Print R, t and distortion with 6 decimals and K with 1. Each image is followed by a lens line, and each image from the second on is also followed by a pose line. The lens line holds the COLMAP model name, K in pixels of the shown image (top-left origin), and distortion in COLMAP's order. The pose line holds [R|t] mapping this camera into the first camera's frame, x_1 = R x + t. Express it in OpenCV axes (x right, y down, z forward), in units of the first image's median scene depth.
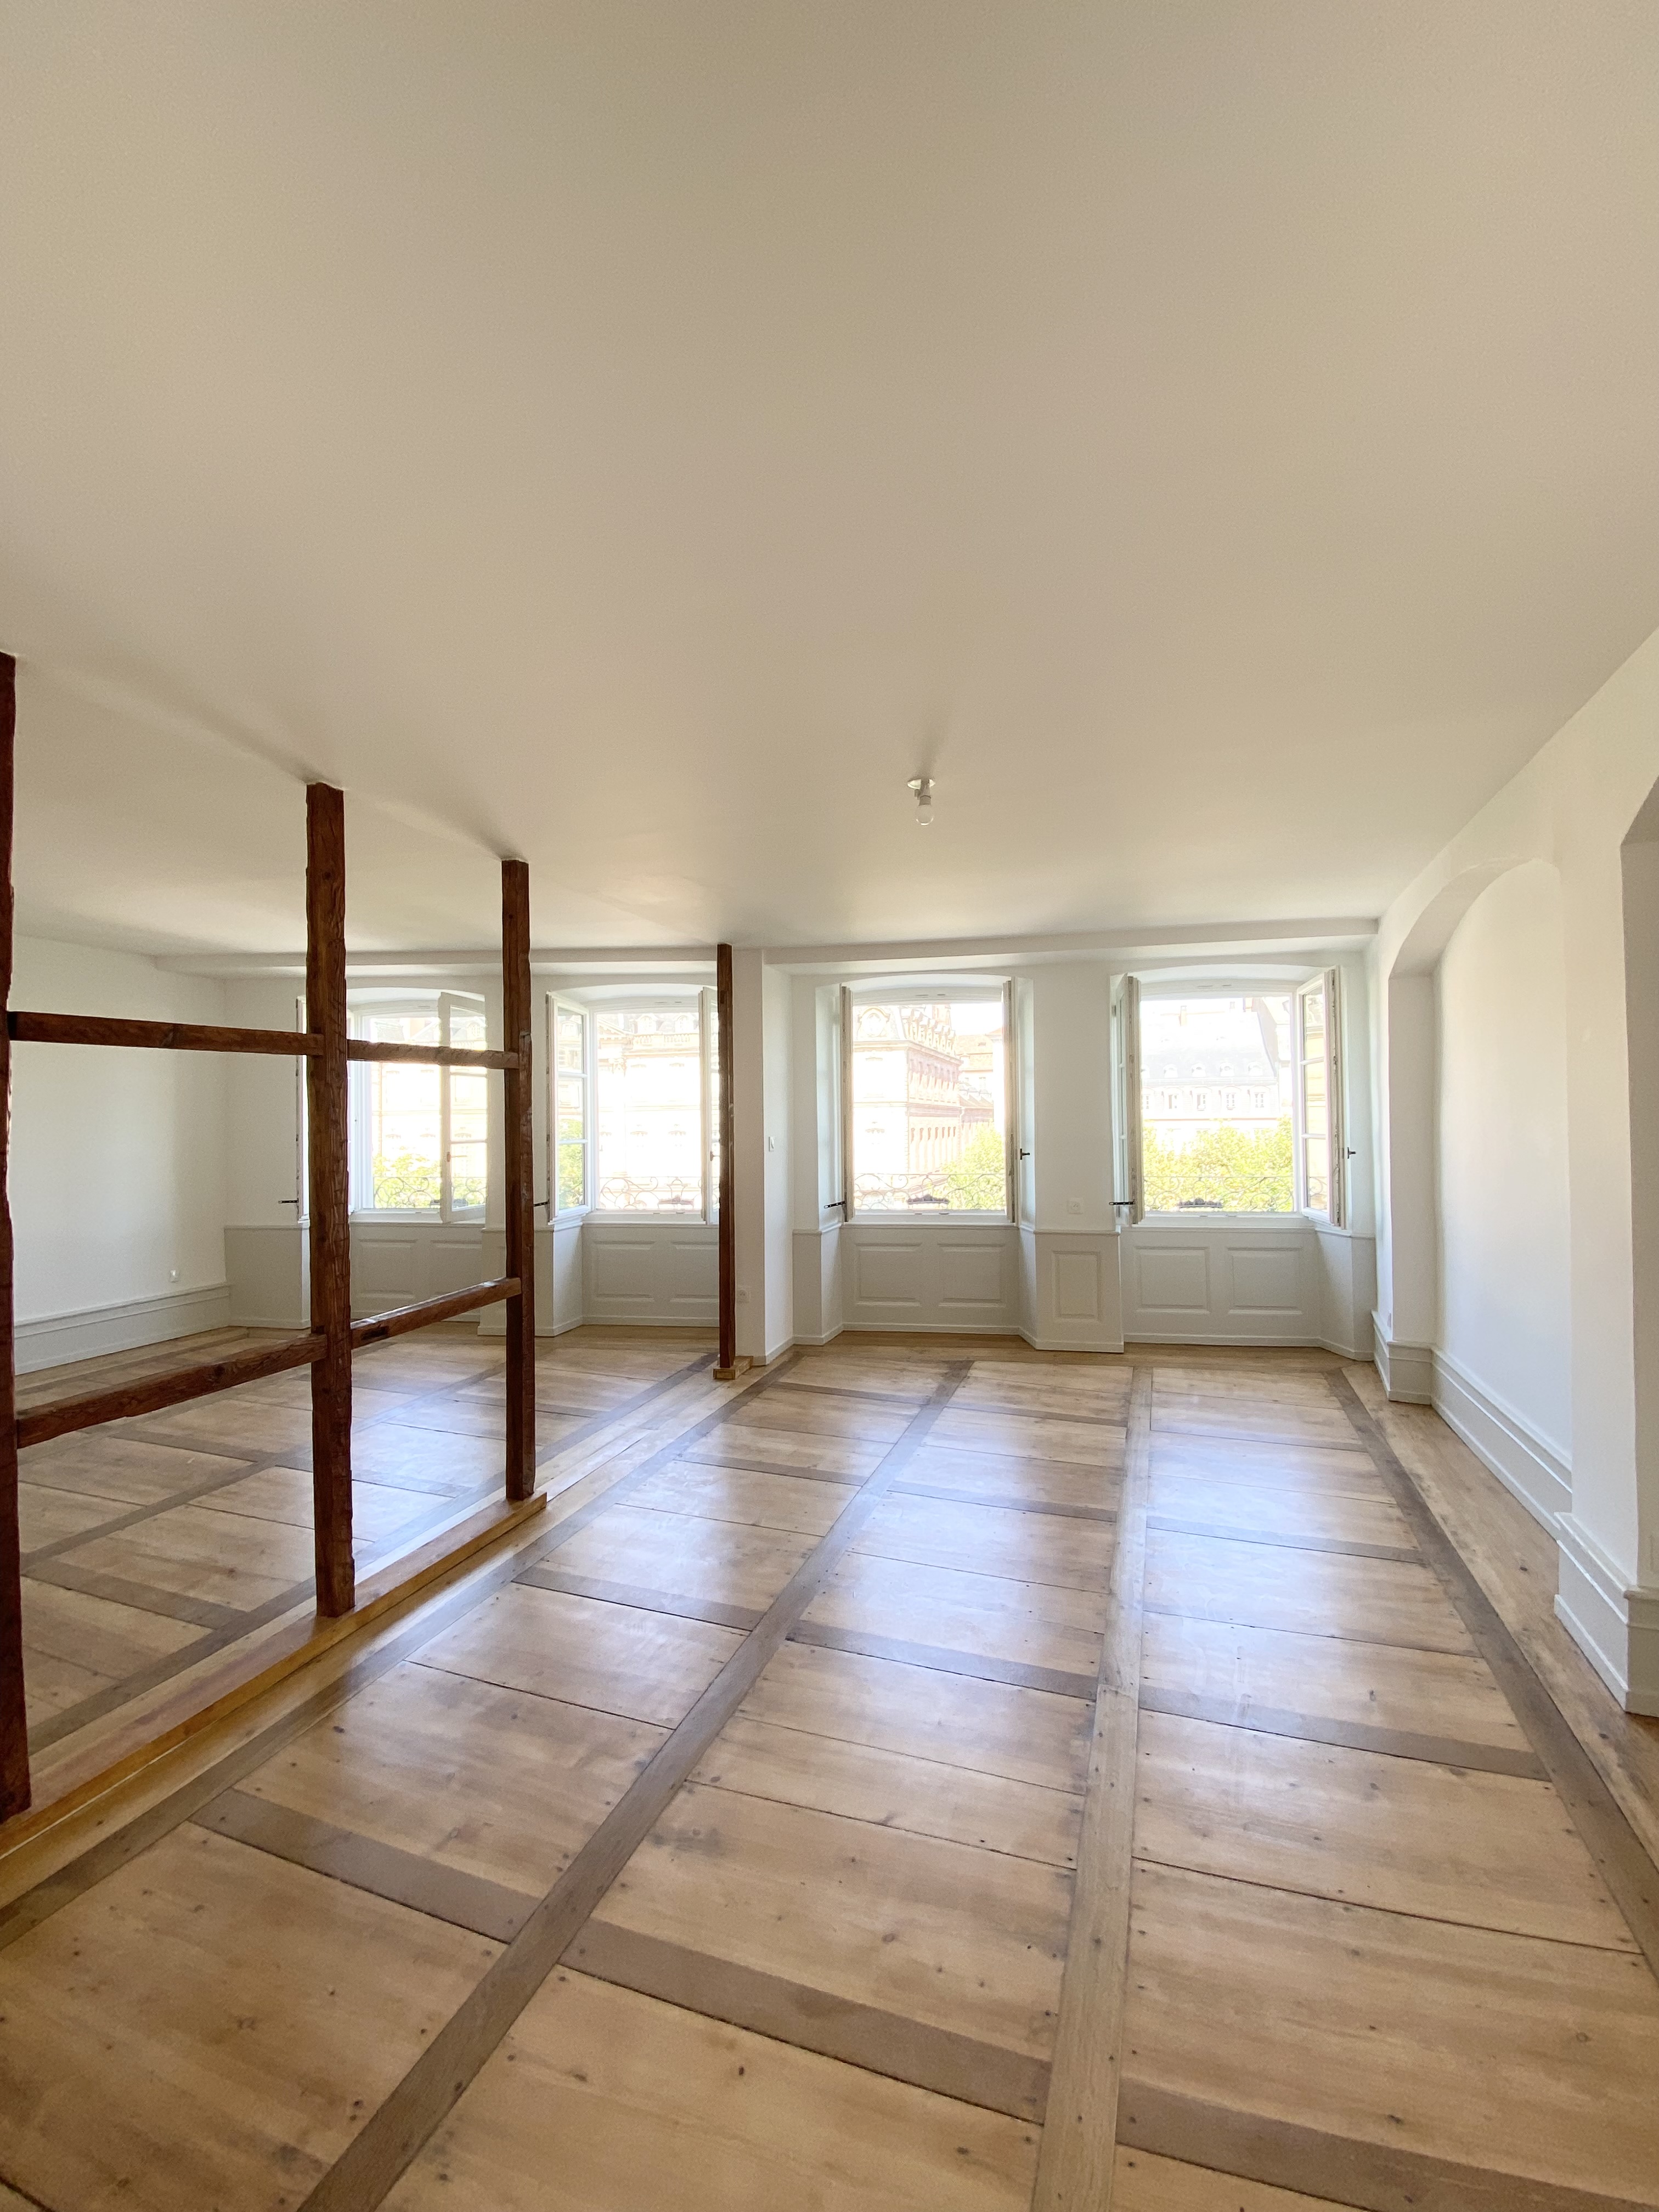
lens RADIAL K [[901.3, 0, 836.5], [0, 901.3, 1105.7], [0, 0, 1]] dist [0.029137, -0.023968]
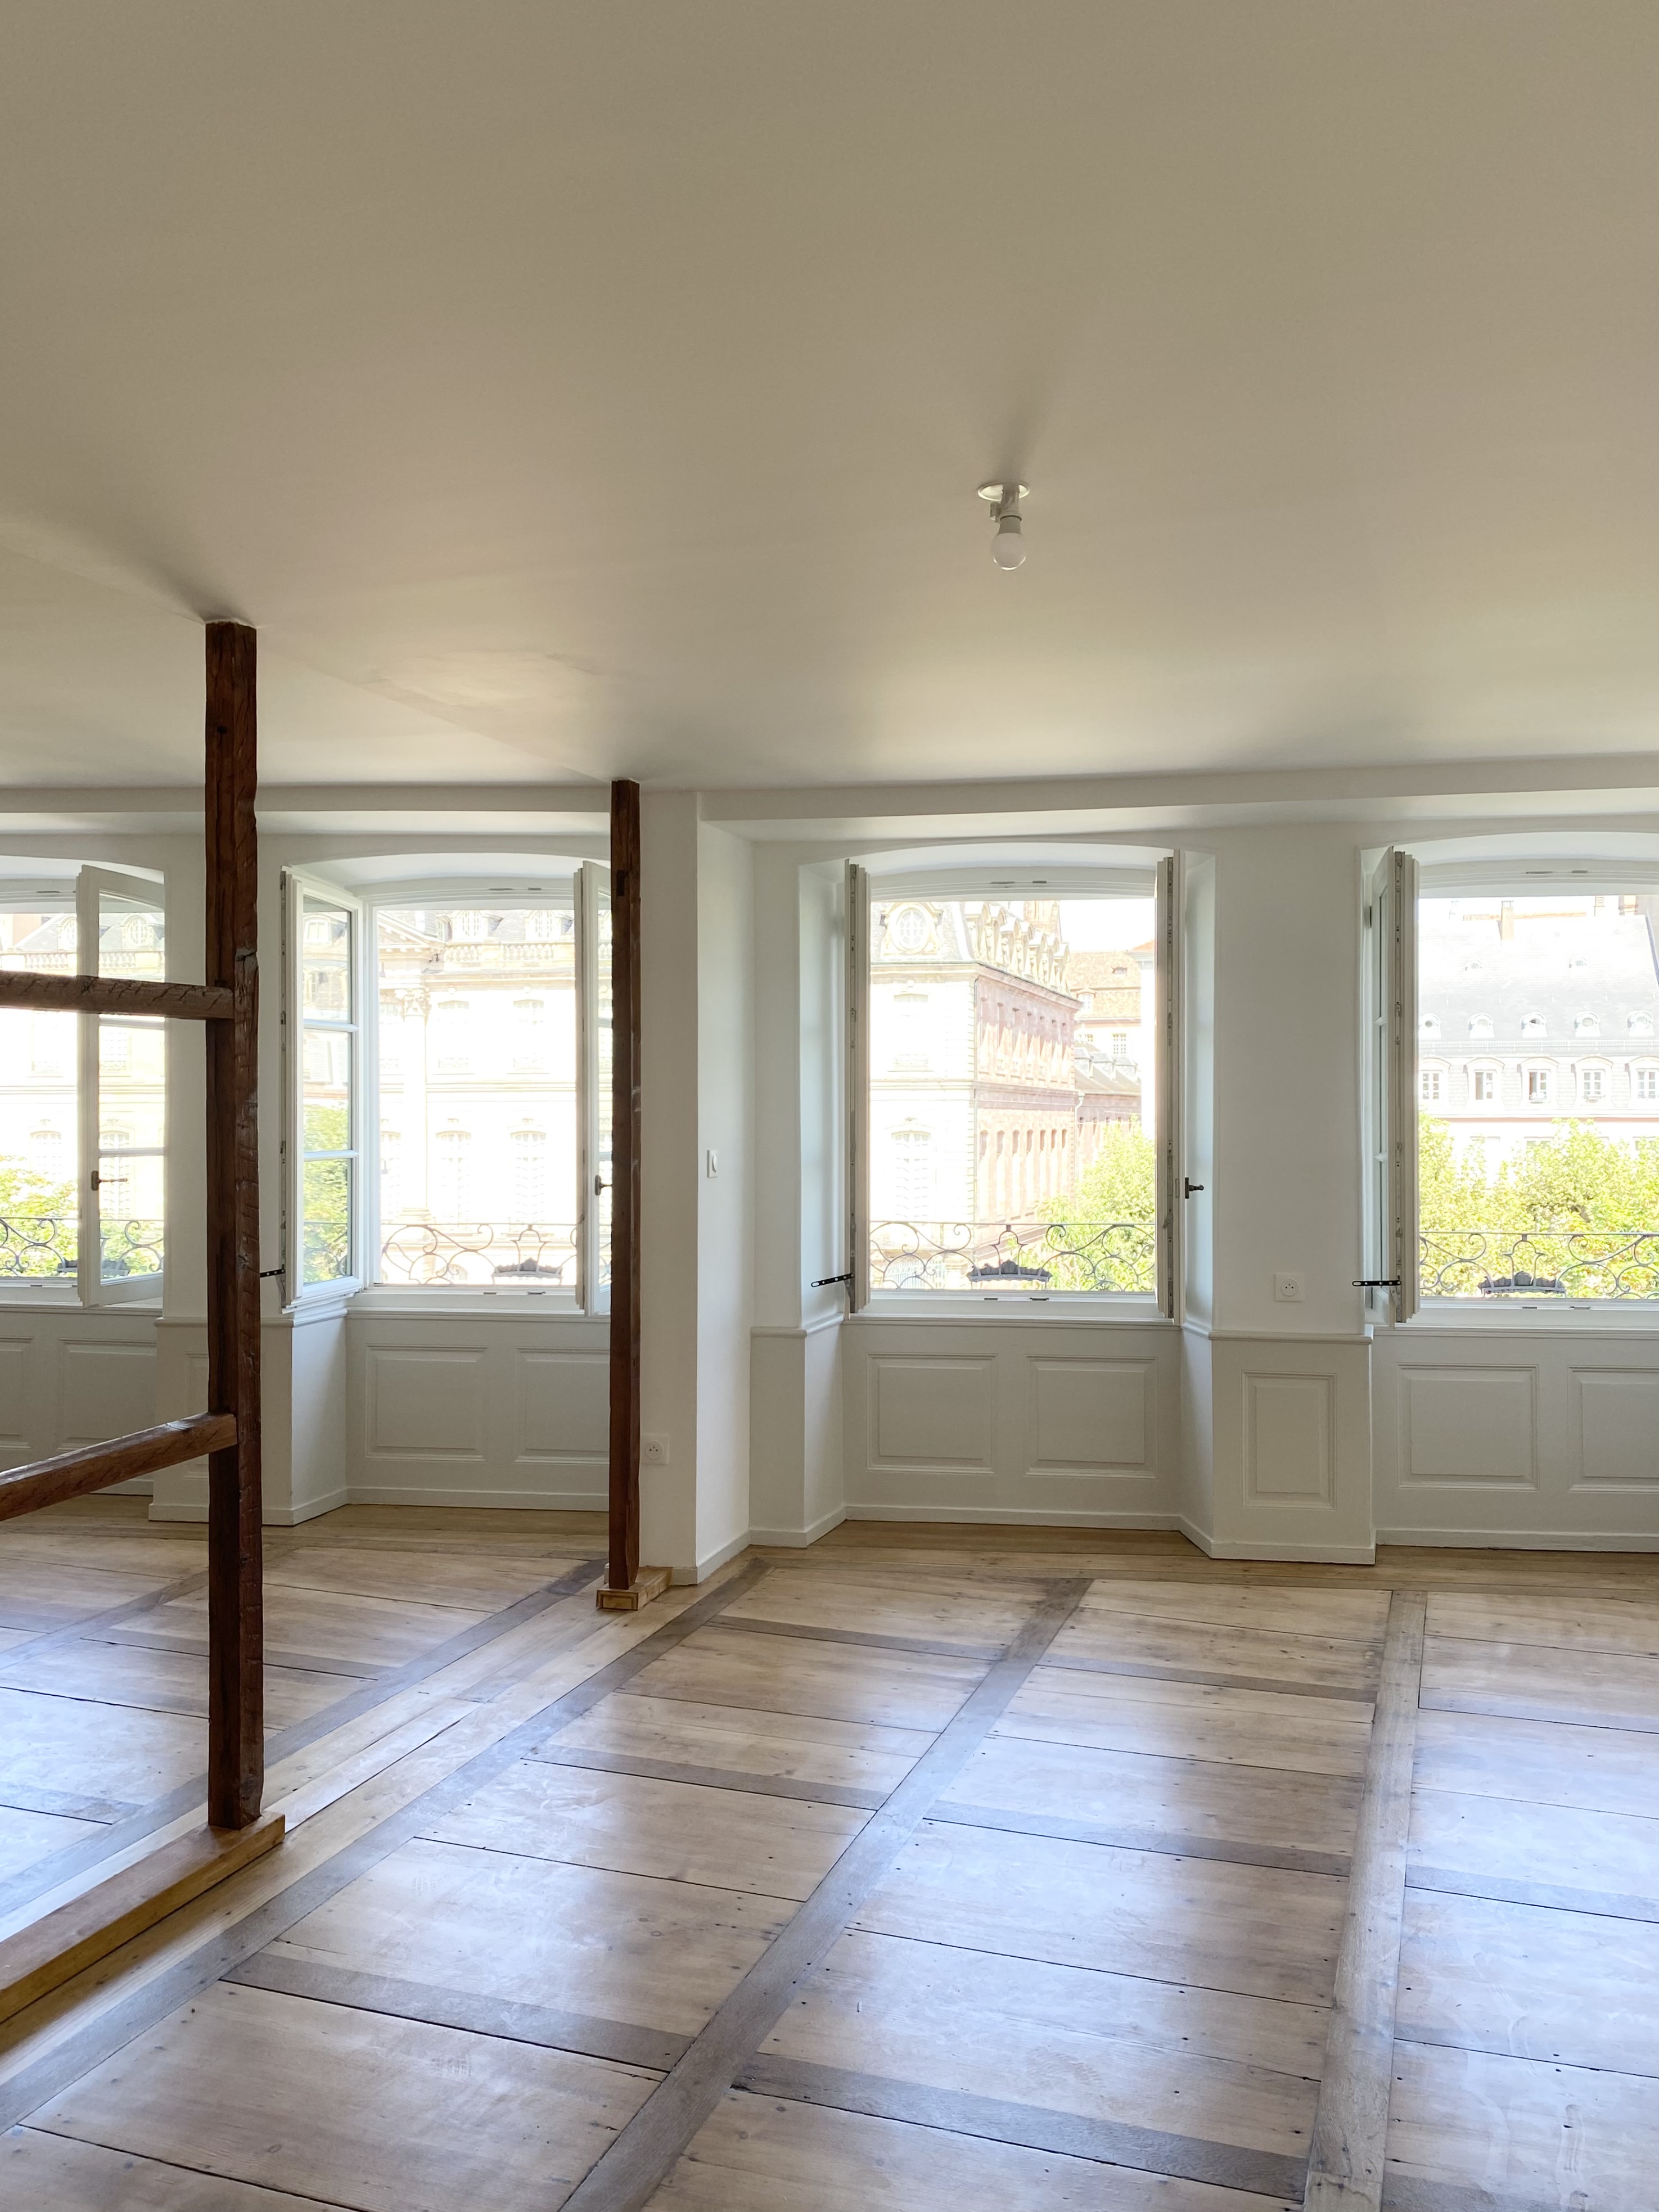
lens RADIAL K [[1749.5, 0, 864.6], [0, 1749.5, 1109.5], [0, 0, 1]] dist [0.003826, 0.005603]
pose [[0.999811, 0.011132, 0.015908, 0.000019], [-0.011351, 0.999841, 0.013772, -0.004265], [-0.015752, -0.013950, 0.999779, -0.017938]]
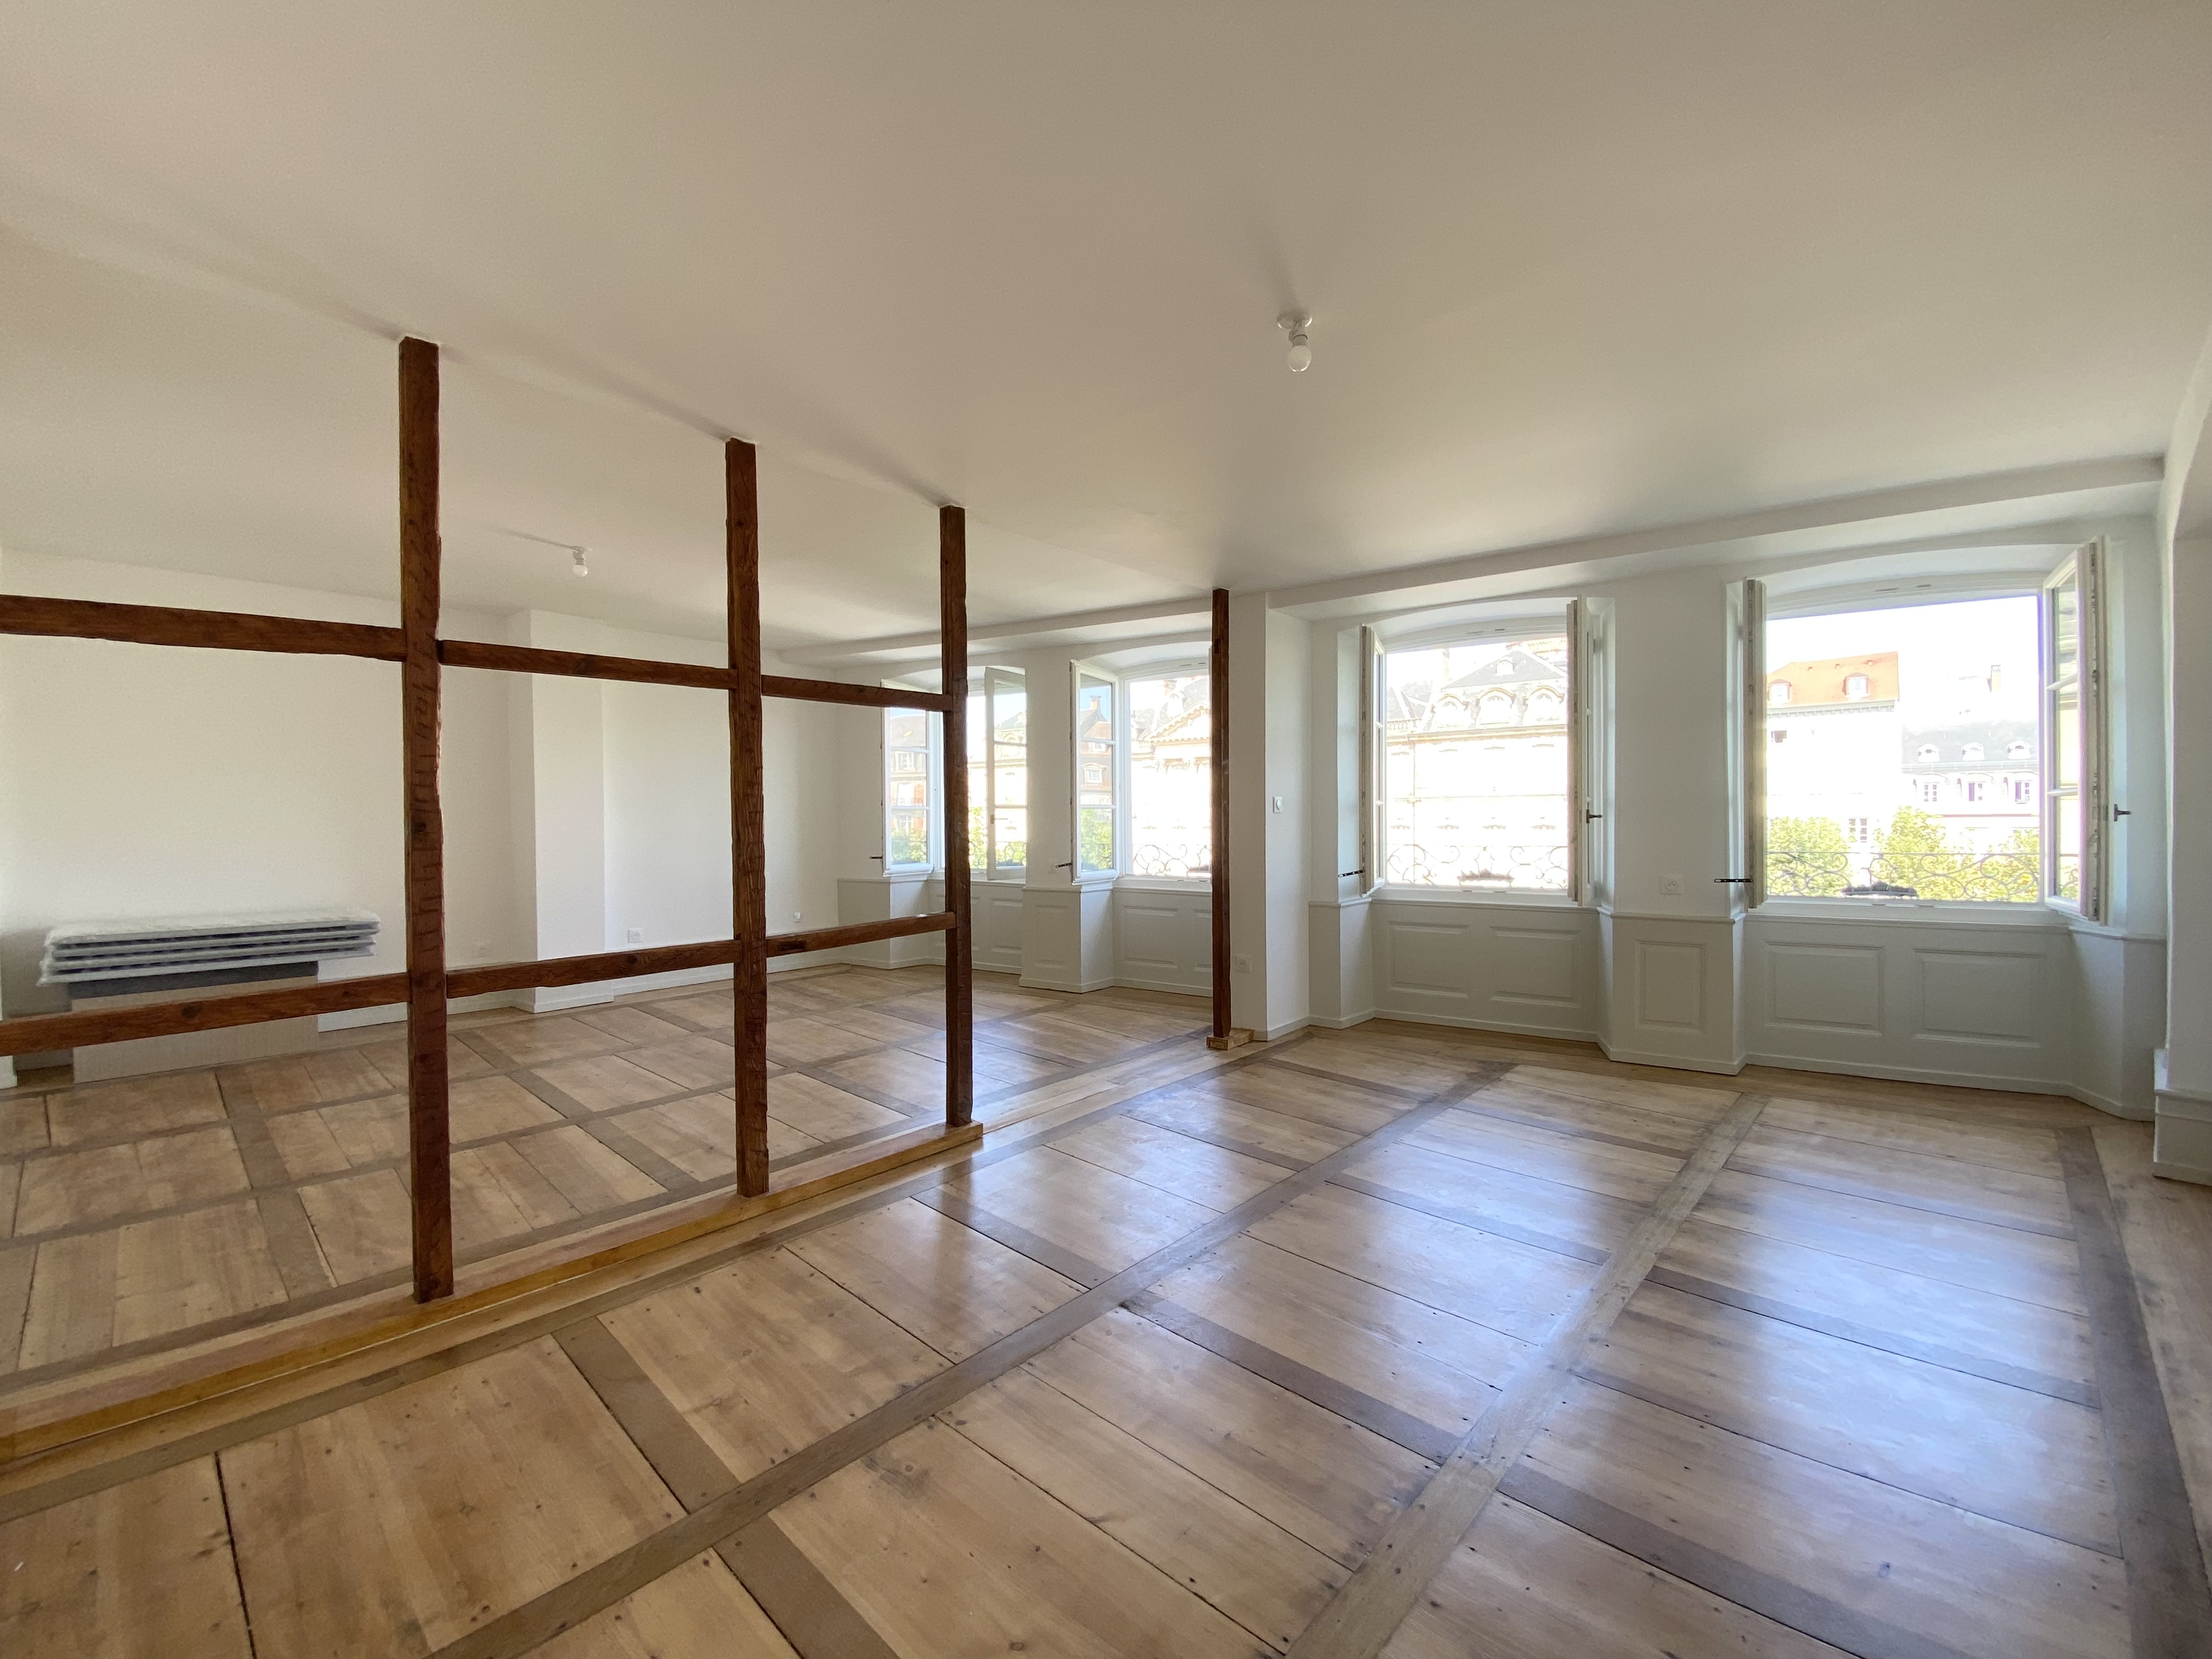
lens RADIAL K [[901.3, 0, 1108.9], [0, 901.3, 822.9], [0, 0, 1]] dist [0.029137, -0.023968]
pose [[0.915359, 0.005447, -0.402602, 0.162629], [0.003100, 0.999784, 0.020573, 0.048072], [0.402626, -0.020080, 0.915144, 0.097350]]
